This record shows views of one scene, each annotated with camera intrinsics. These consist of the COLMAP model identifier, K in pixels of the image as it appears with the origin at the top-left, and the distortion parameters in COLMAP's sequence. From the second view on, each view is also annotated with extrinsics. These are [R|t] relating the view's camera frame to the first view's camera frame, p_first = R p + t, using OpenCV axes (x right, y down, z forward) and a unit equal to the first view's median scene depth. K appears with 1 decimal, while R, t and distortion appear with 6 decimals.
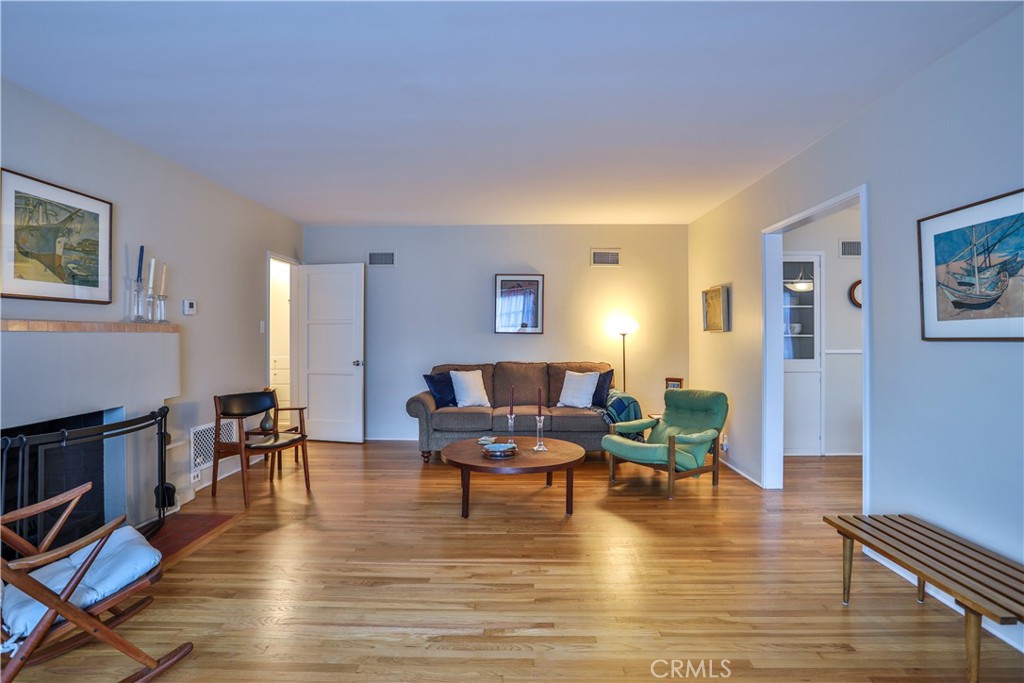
lens RADIAL K [[524.2, 0, 513.7], [0, 524.2, 330.8], [0, 0, 1]] dist [-0.077090, 0.034597]
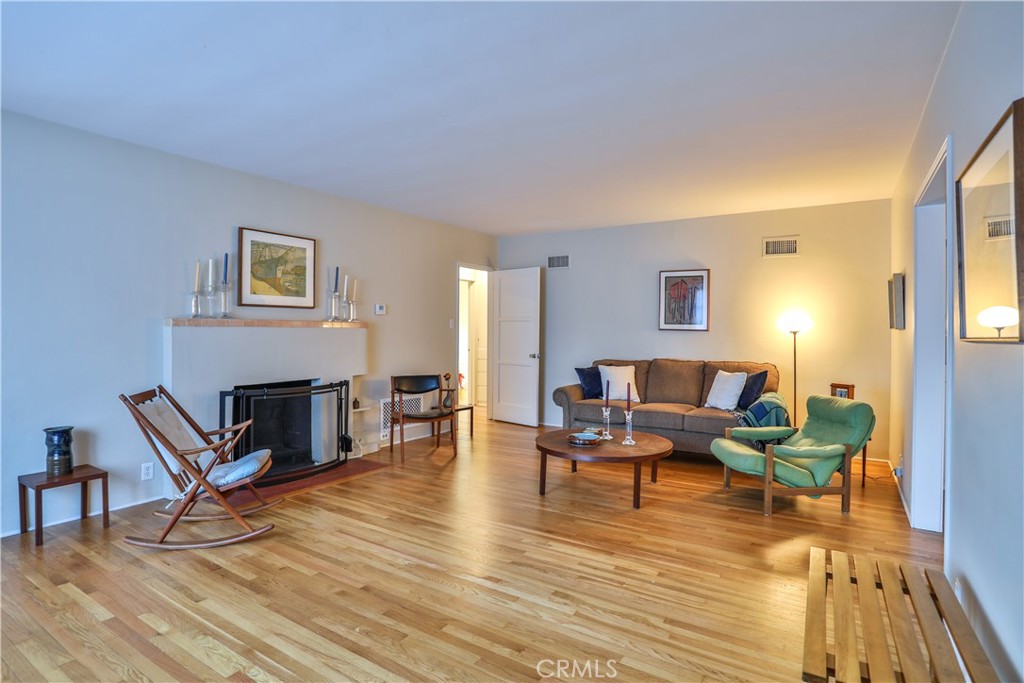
lens RADIAL K [[524.2, 0, 513.7], [0, 524.2, 330.8], [0, 0, 1]] dist [-0.077090, 0.034597]
pose [[0.852324, 0.005897, -0.522981, 0.363928], [-0.002888, 0.999974, 0.006569, 0.000586], [0.523007, -0.004089, 0.852319, 0.013665]]
